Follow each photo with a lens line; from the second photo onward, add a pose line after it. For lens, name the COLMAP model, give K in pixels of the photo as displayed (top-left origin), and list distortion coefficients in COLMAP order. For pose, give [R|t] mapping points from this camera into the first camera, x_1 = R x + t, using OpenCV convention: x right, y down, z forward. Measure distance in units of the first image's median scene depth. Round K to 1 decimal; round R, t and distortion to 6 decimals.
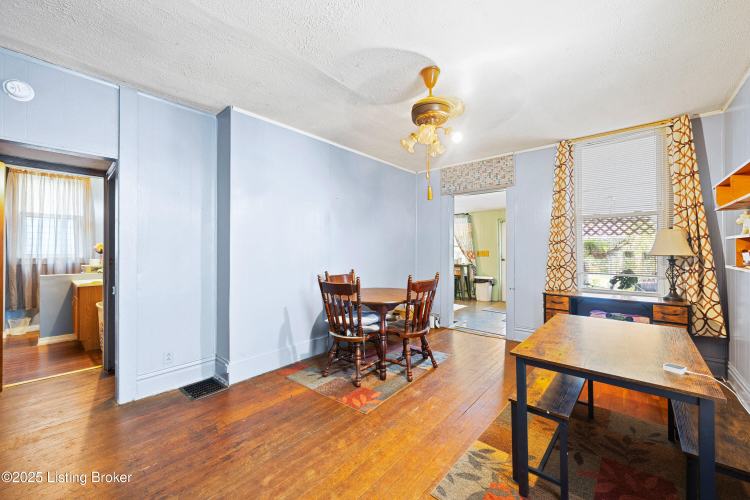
lens RADIAL K [[291.7, 0, 372.8], [0, 291.7, 247.6], [0, 0, 1]] dist [-0.001491, -0.000017]
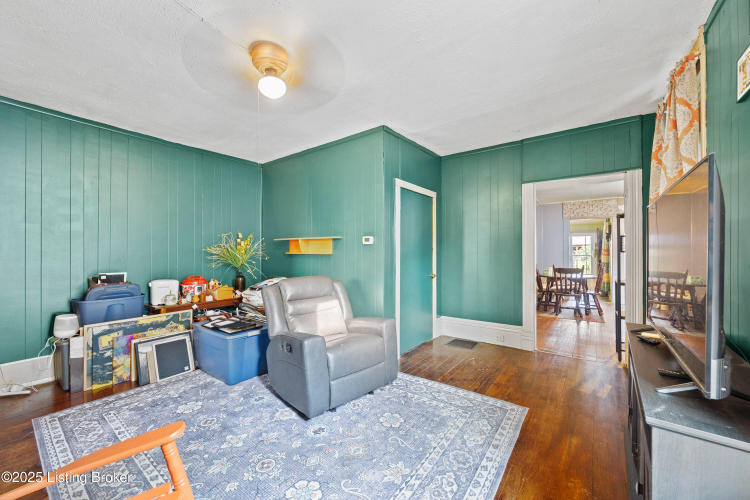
lens RADIAL K [[291.7, 0, 382.7], [0, 291.7, 250.4], [0, 0, 1]] dist [-0.001491, -0.000017]
pose [[0.995377, 0.004119, 0.095952, -1.637267], [-0.004239, 0.999990, 0.001045, -0.003027], [-0.095947, -0.001447, 0.995385, -0.923819]]
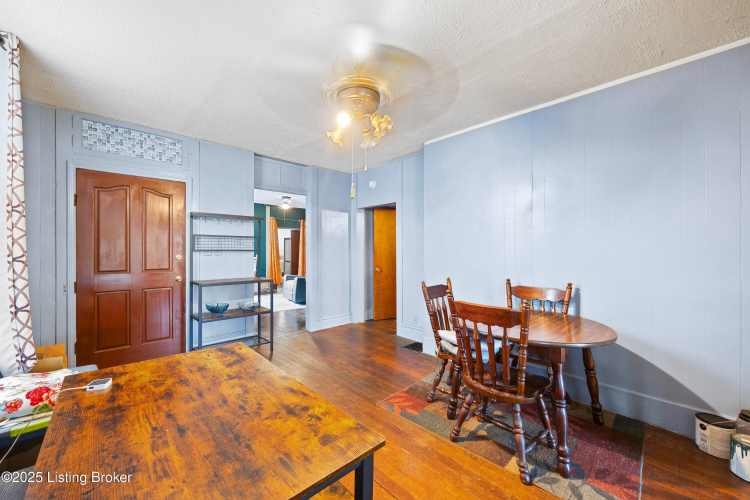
lens RADIAL K [[291.7, 0, 373.4], [0, 291.7, 249.9], [0, 0, 1]] dist [-0.001491, -0.000017]
pose [[-0.093058, 0.003695, -0.995654, 0.858694], [0.002766, 0.999990, 0.003452, -0.003045], [0.995657, -0.002432, -0.093068, 0.893856]]
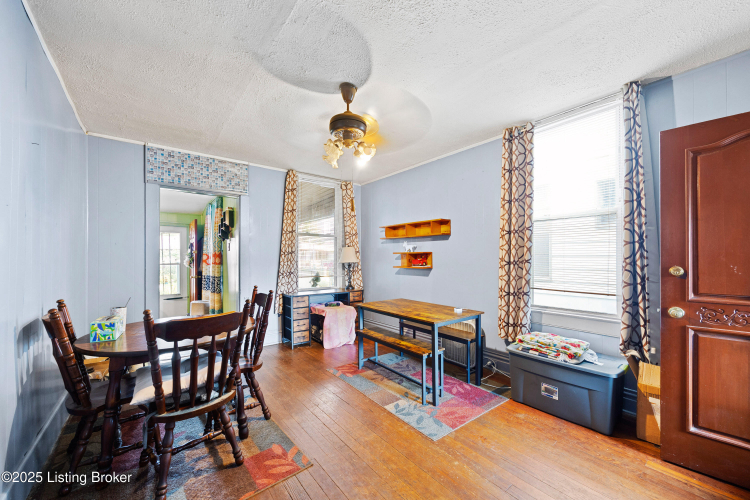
lens RADIAL K [[291.7, 0, 377.7], [0, 291.7, 256.9], [0, 0, 1]] dist [-0.001491, -0.000017]
pose [[0.176008, 0.006779, 0.984365, -0.644025], [-0.005577, 0.999967, -0.005889, 0.004511], [-0.984373, -0.004454, 0.176041, 0.562933]]
